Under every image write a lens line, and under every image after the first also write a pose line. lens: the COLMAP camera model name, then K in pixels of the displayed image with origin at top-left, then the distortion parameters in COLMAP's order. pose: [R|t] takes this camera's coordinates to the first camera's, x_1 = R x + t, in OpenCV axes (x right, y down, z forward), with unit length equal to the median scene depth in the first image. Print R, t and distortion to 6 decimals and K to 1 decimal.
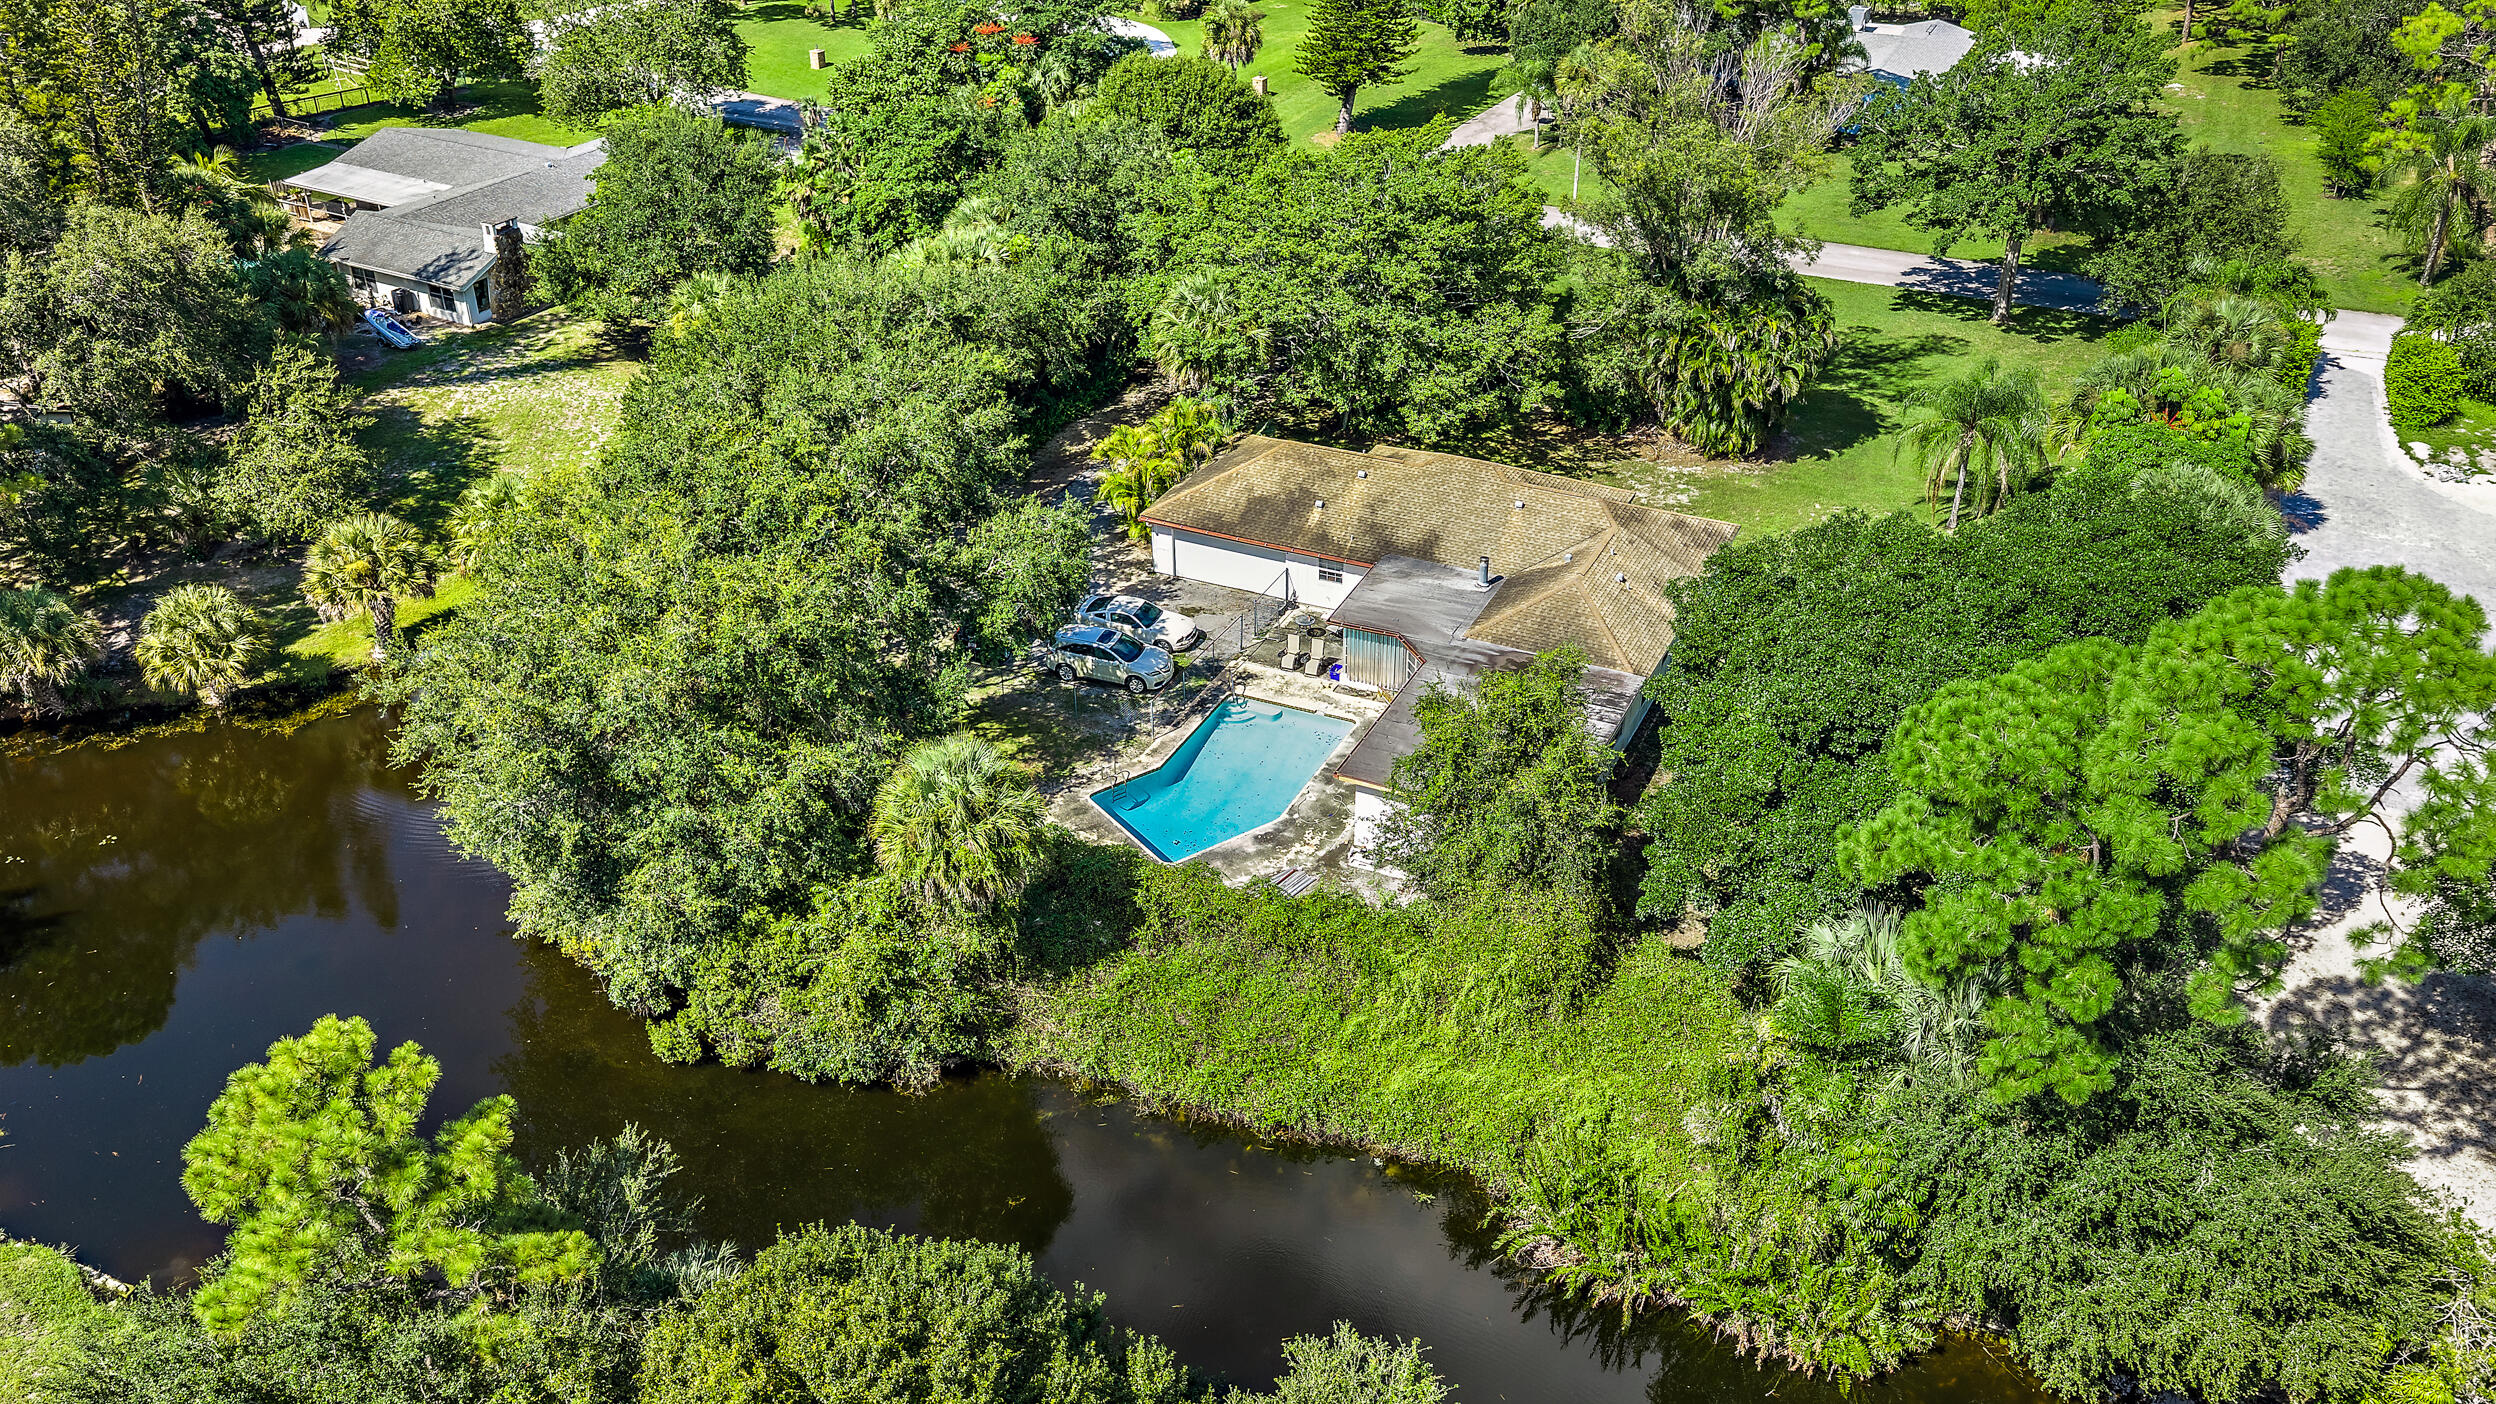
lens RADIAL K [[2071.2, 0, 1248.0], [0, 2071.2, 702.0], [0, 0, 1]] dist [0.007643, -0.021724]
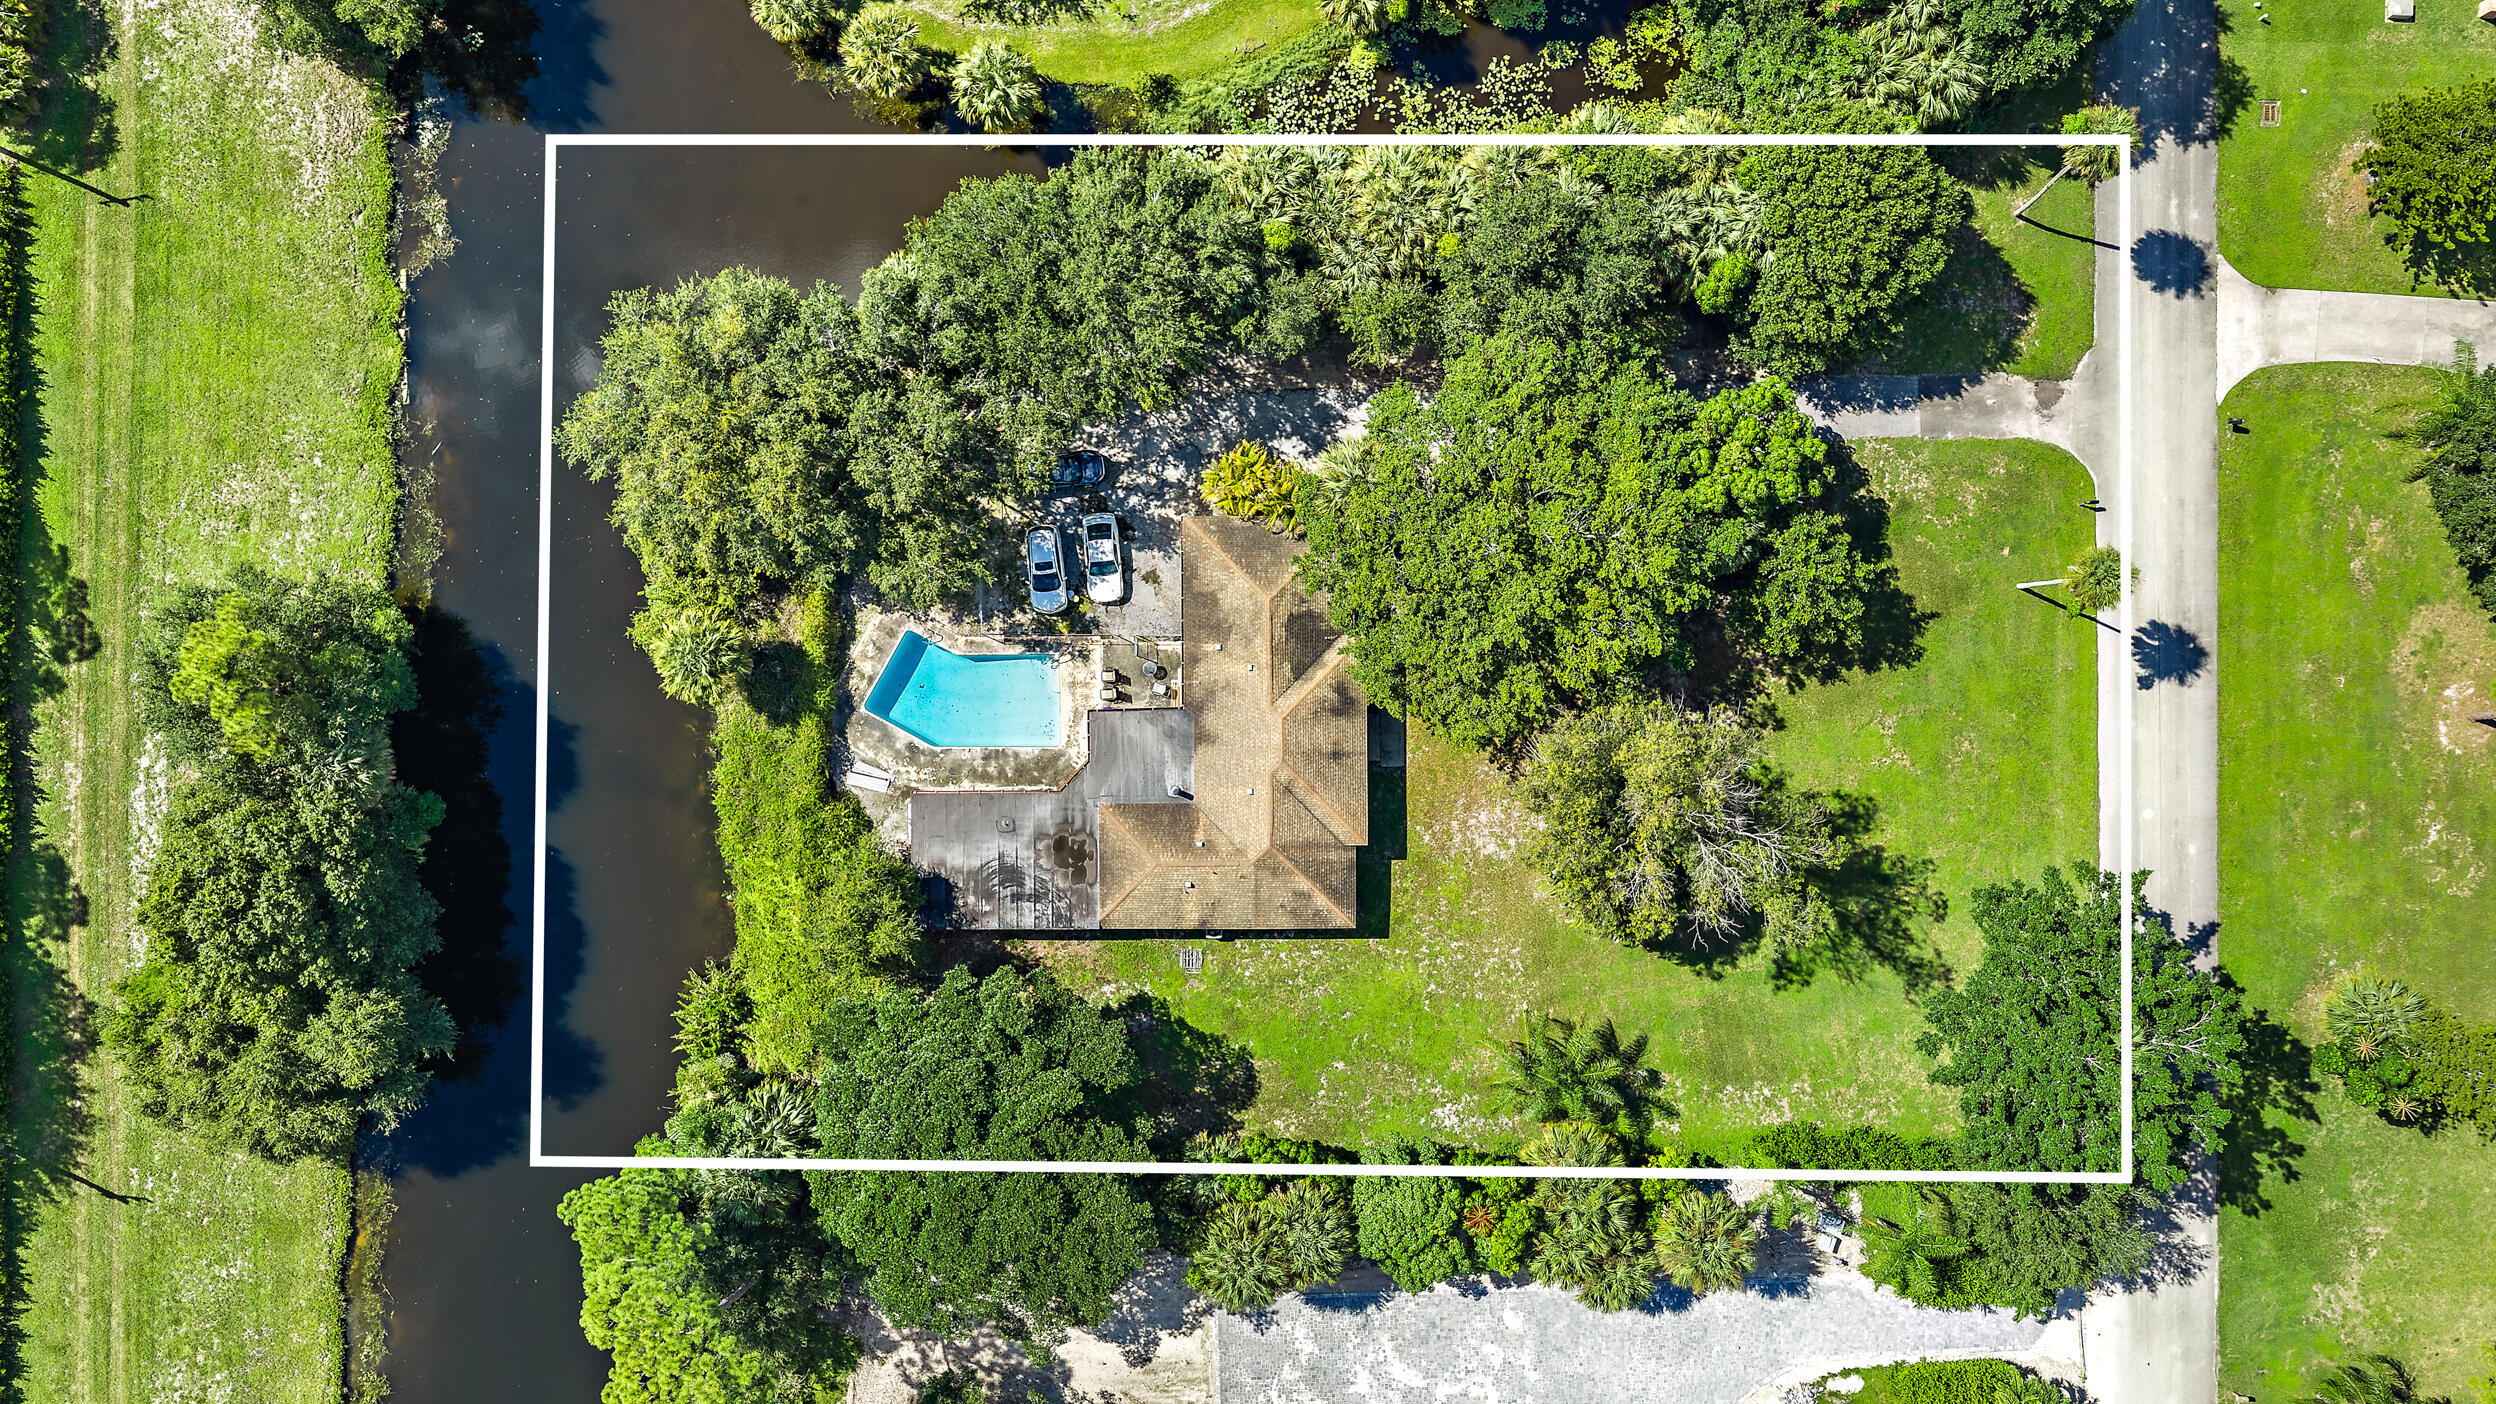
lens RADIAL K [[2071.2, 0, 1248.0], [0, 2071.2, 702.0], [0, 0, 1]] dist [0.007643, -0.021724]
pose [[0.425896, 0.904772, 0.000109, 0.078855], [-0.453501, 0.213368, 0.865339, -1.330250], [0.782911, -0.368594, 0.501187, 0.341953]]
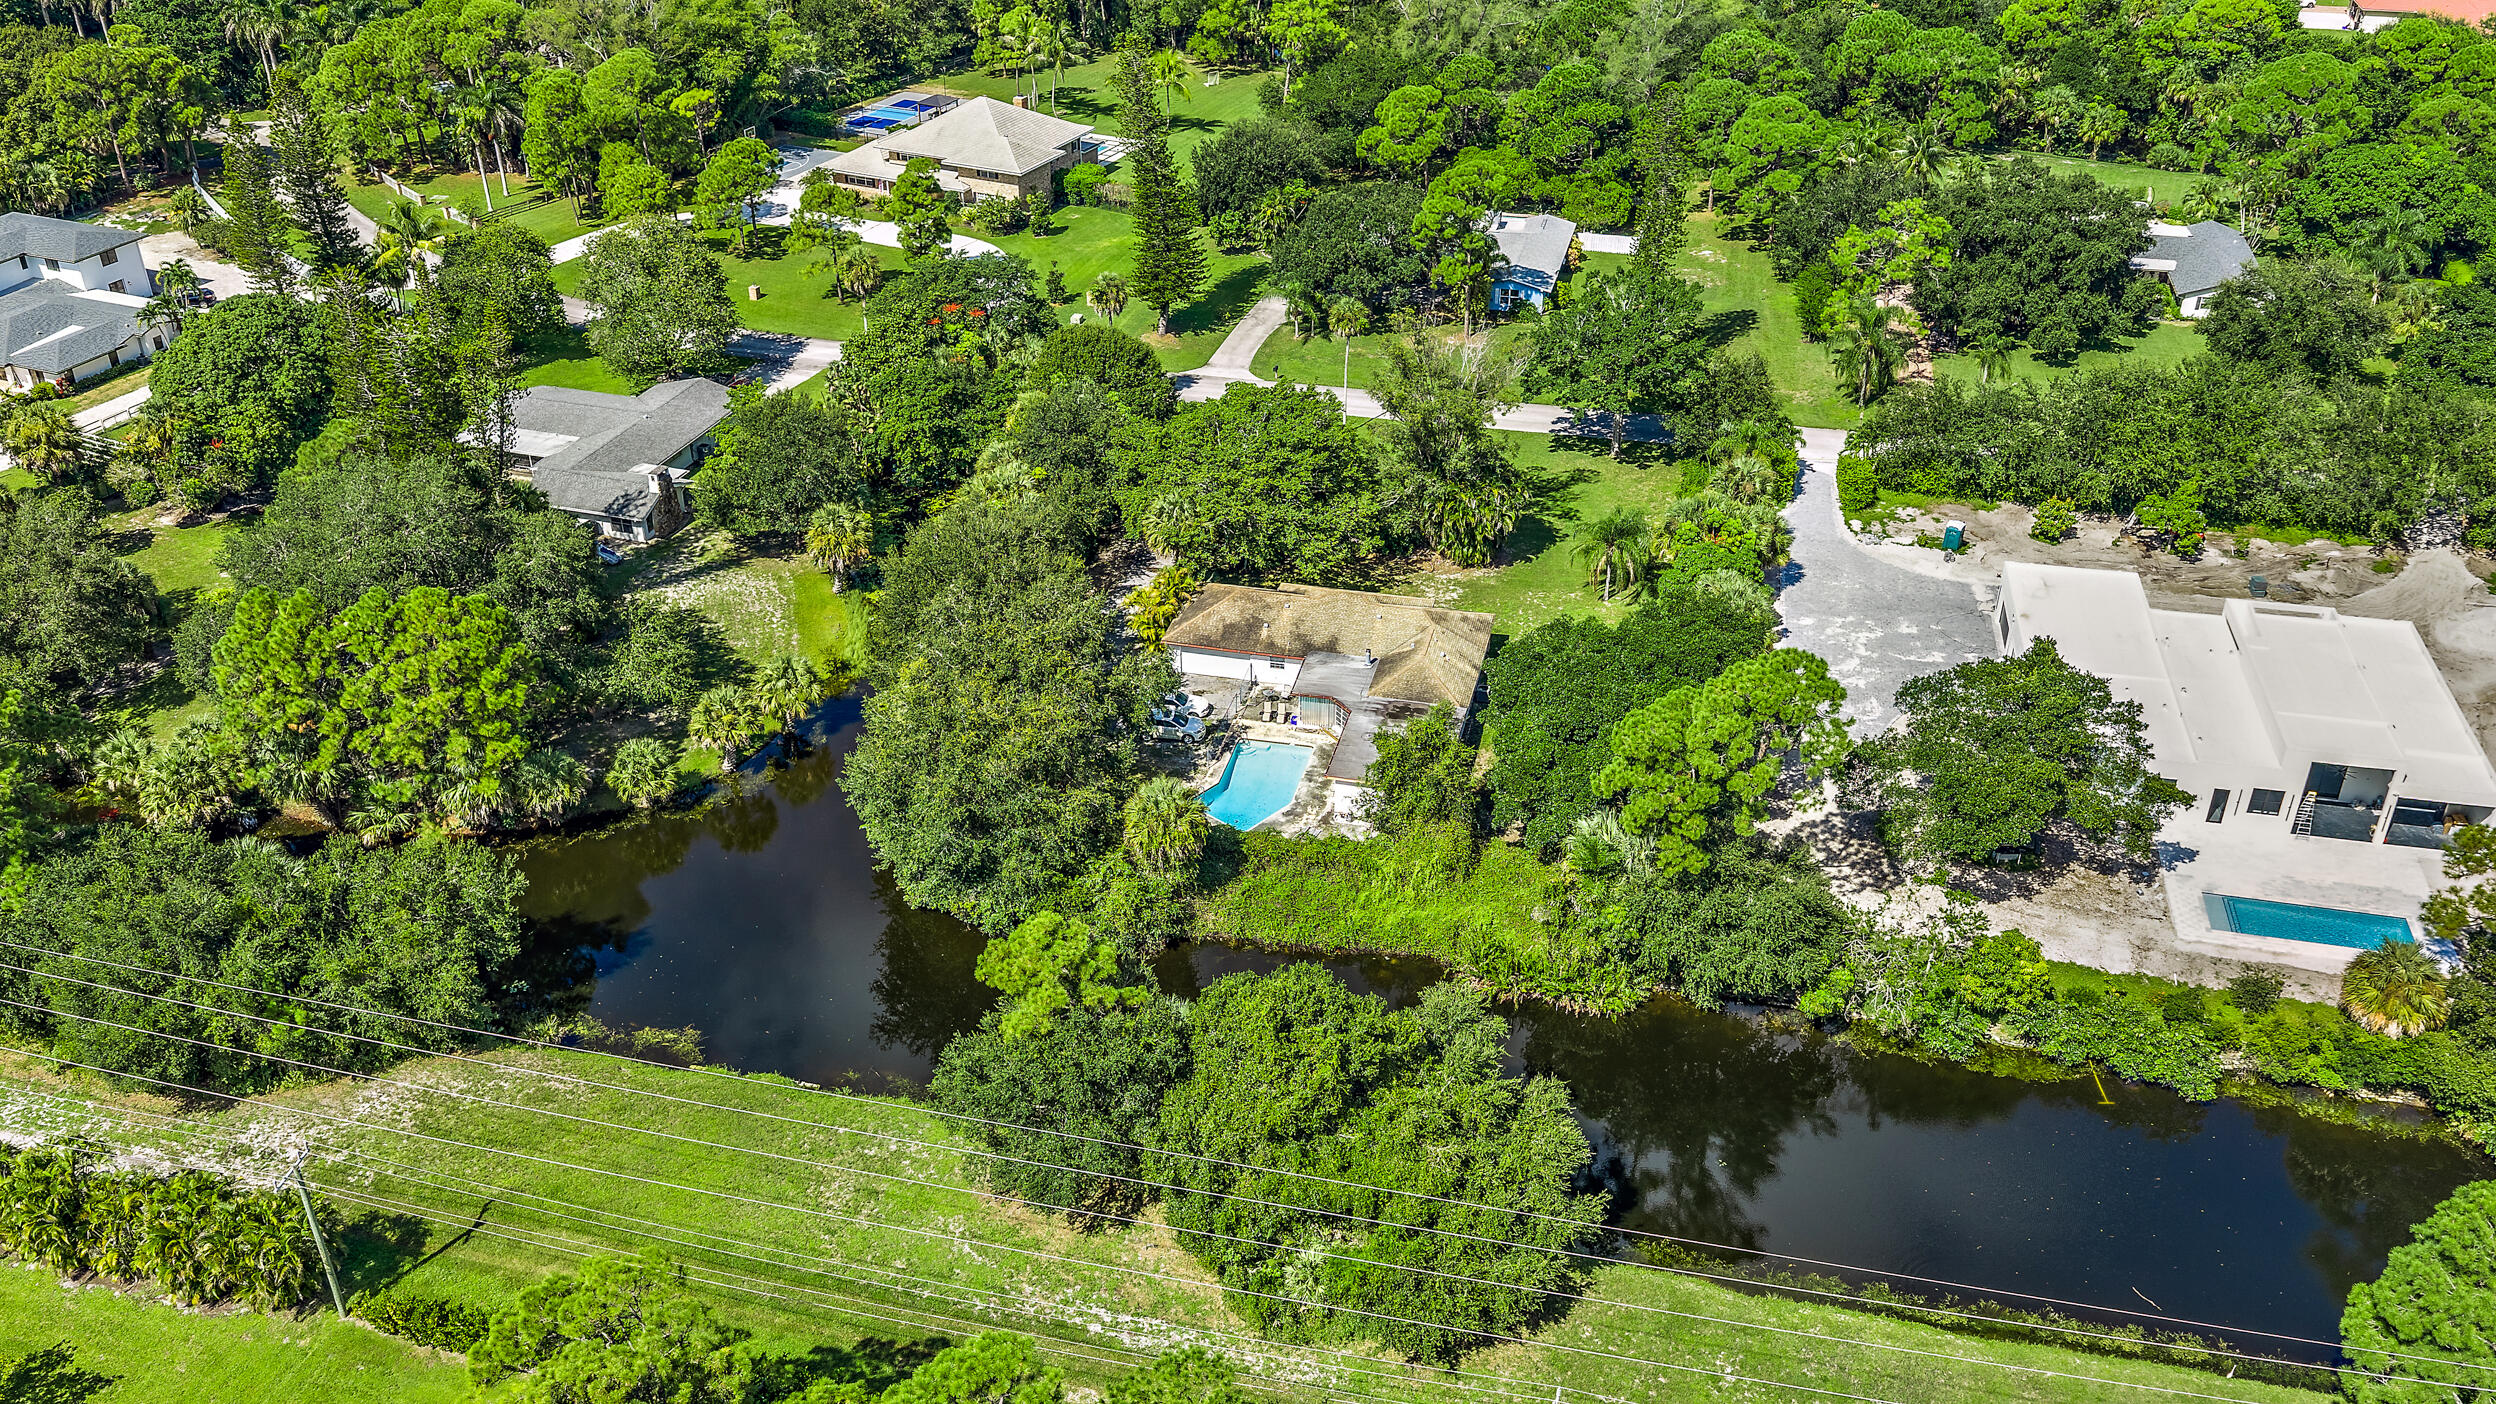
lens RADIAL K [[2071.2, 0, 1248.0], [0, 2071.2, 702.0], [0, 0, 1]] dist [0.007643, -0.021724]
pose [[0.980595, -0.101687, 0.167609, -0.297523], [0.101619, 0.994783, 0.009004, -0.050597], [-0.167651, 0.008203, 0.985812, -0.774425]]
